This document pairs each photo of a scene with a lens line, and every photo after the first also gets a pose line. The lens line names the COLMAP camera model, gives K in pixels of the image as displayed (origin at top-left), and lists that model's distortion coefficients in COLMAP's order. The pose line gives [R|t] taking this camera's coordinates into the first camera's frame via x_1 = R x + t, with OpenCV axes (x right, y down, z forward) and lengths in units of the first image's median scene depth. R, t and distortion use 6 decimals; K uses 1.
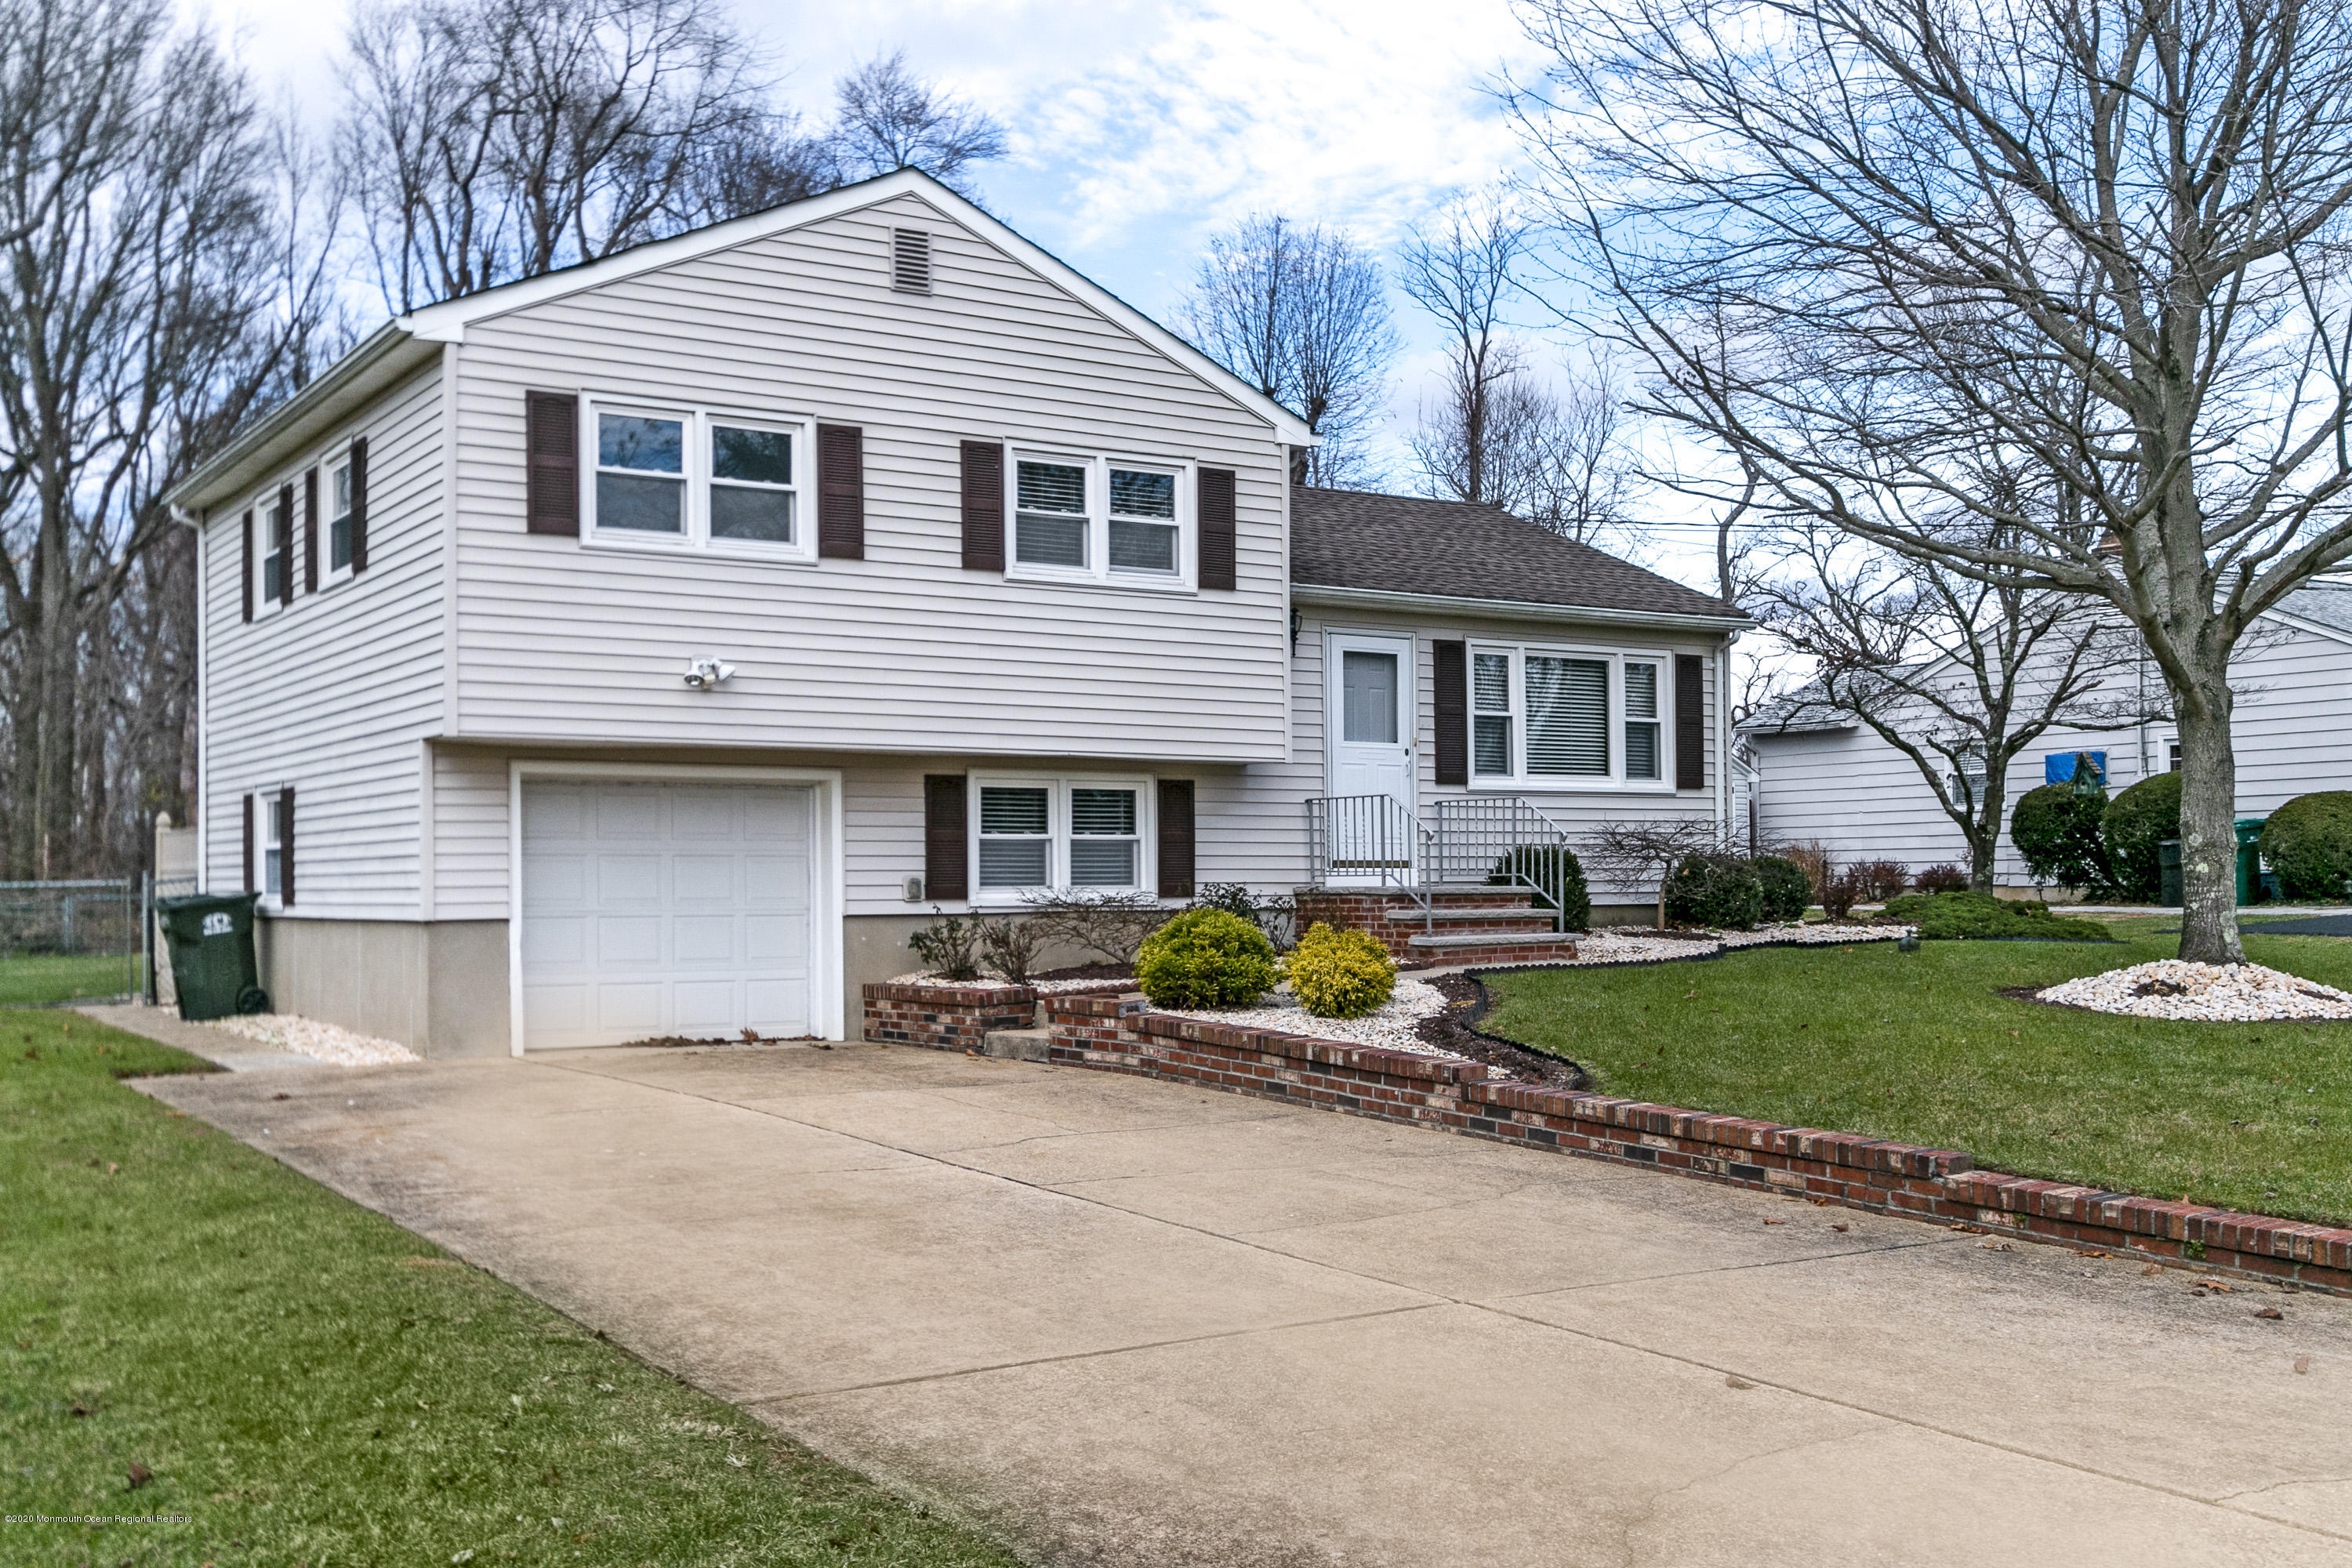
lens RADIAL K [[2413.4, 0, 1175.9], [0, 2413.4, 809.7], [0, 0, 1]] dist [0.022101, 0.000000]
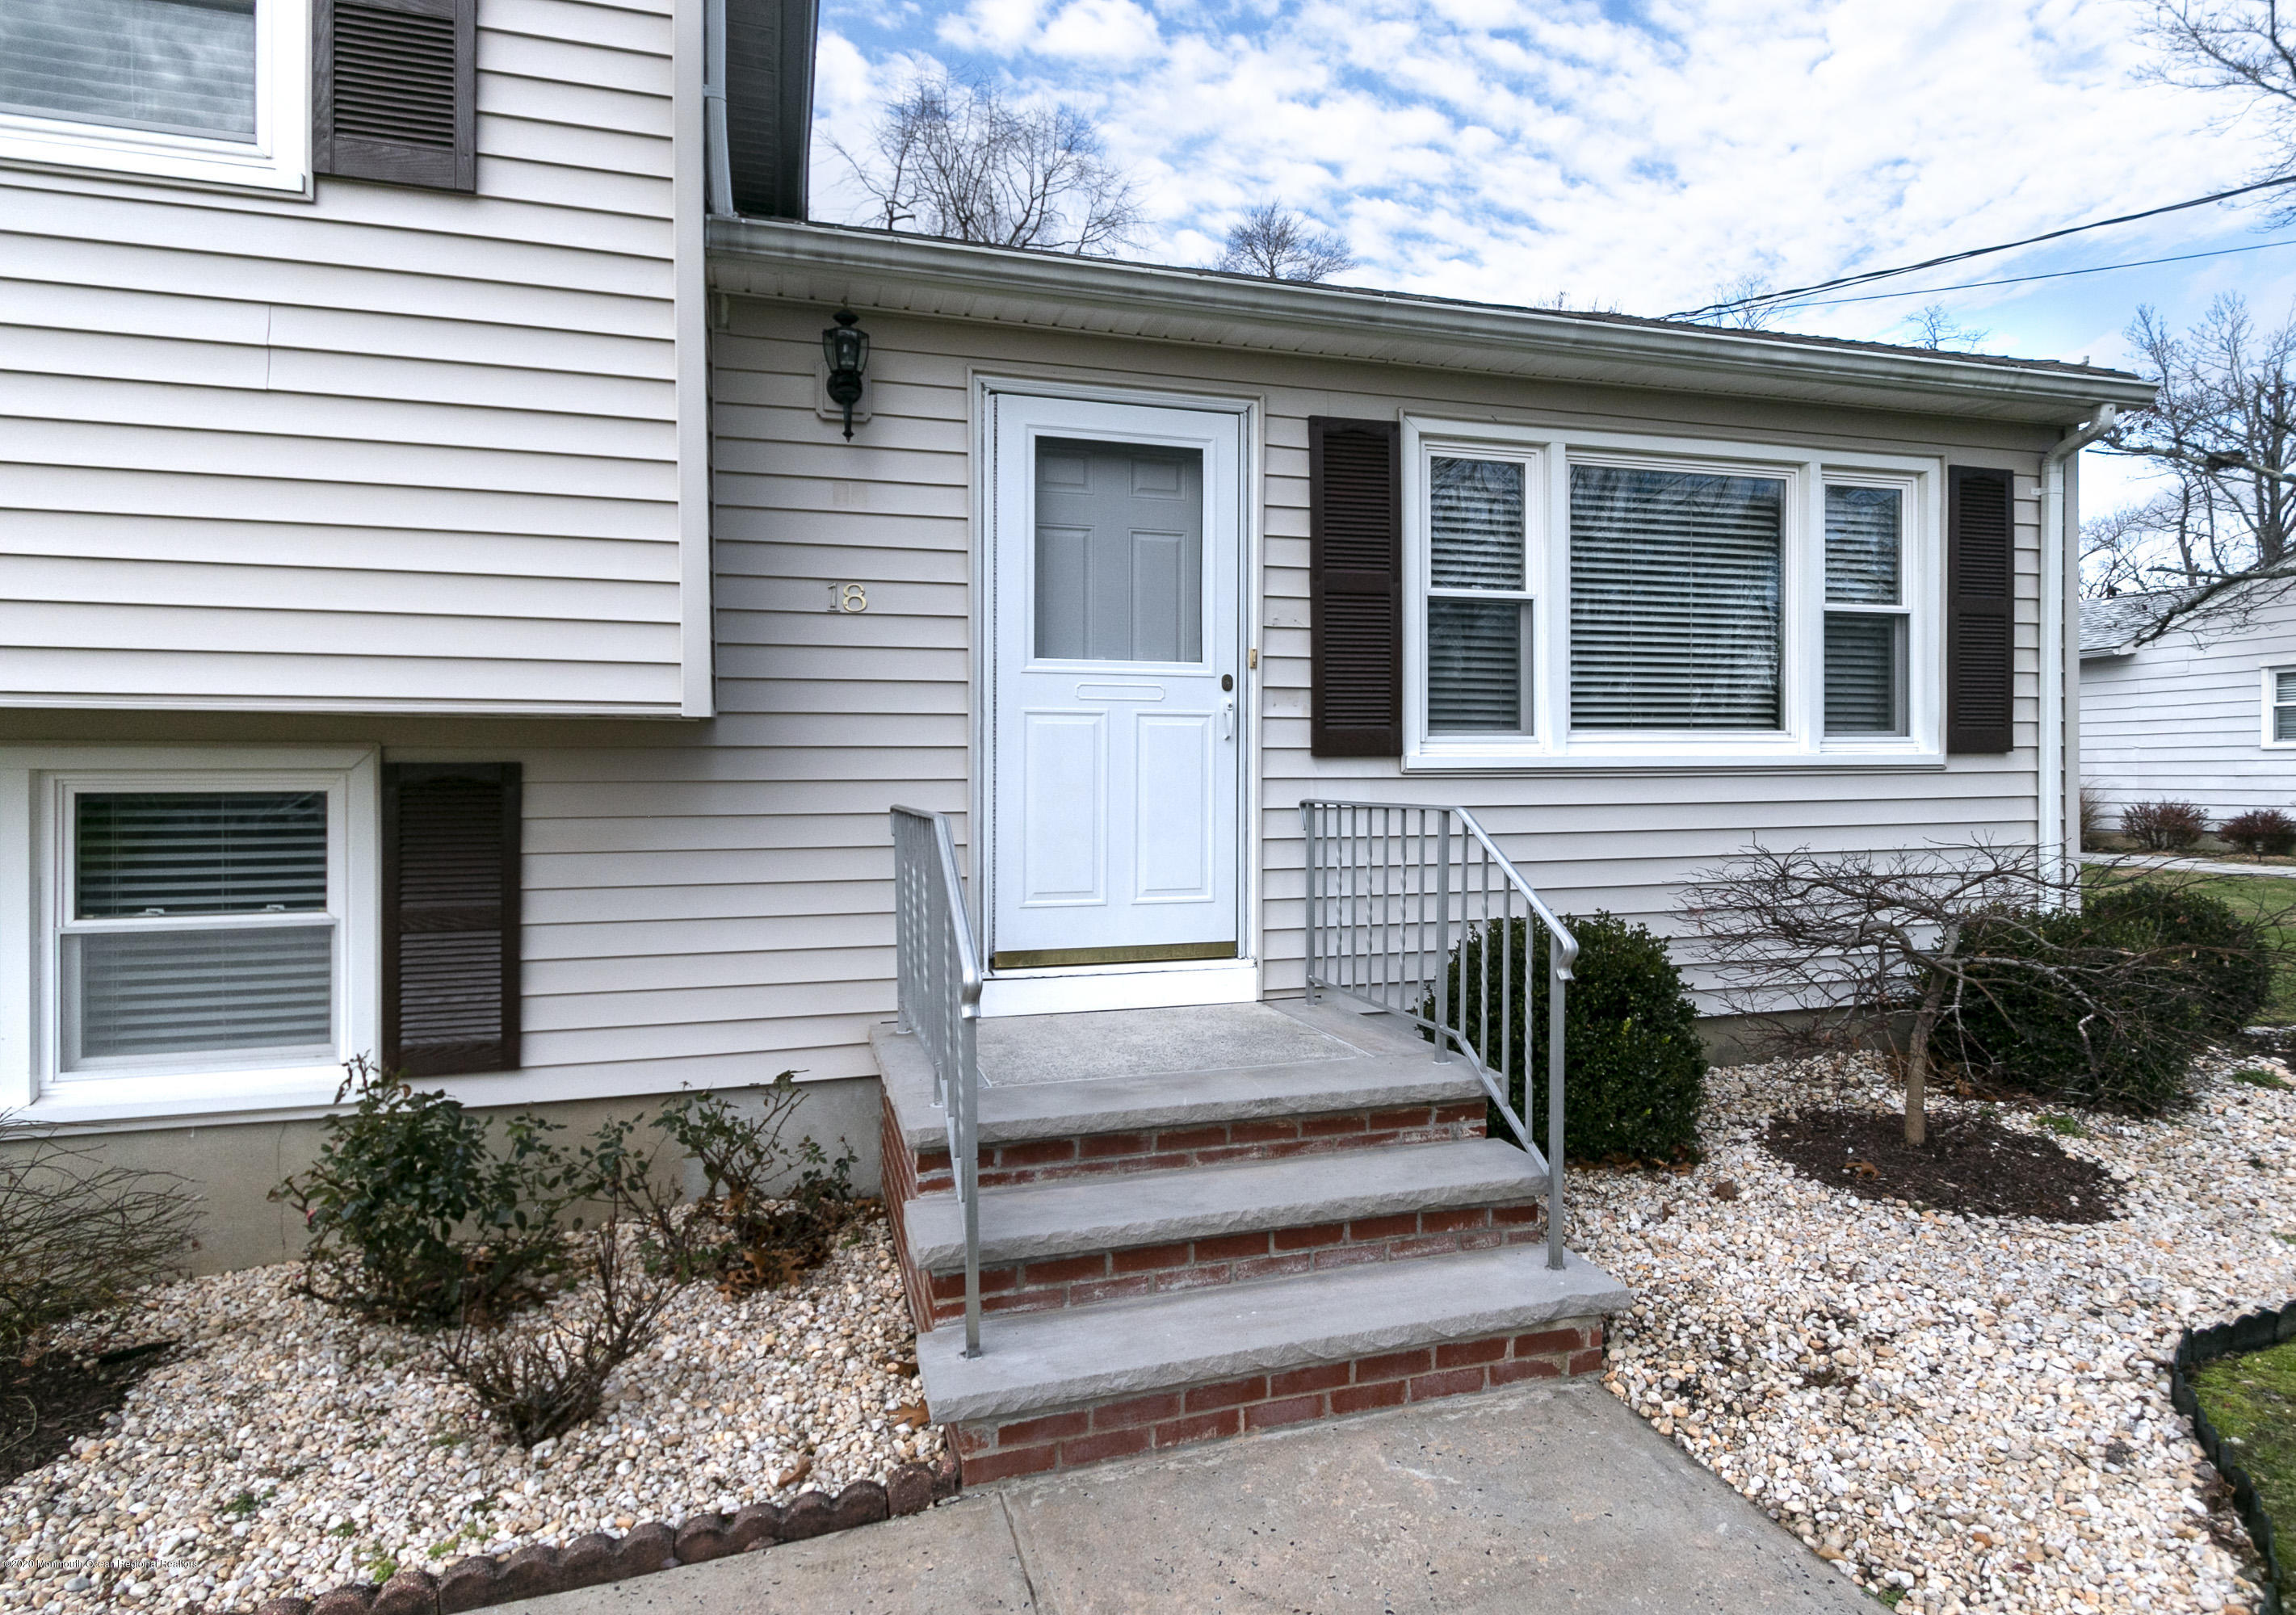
lens RADIAL K [[1089.2, 0, 1235.1], [0, 1089.2, 754.3], [0, 0, 1]] dist [0.016321, 0.000377]
pose [[0.945078, 0.004990, -0.326806, 0.174203], [0.004484, 0.999591, 0.028229, -0.018317], [0.326813, -0.028143, 0.944670, 0.898132]]
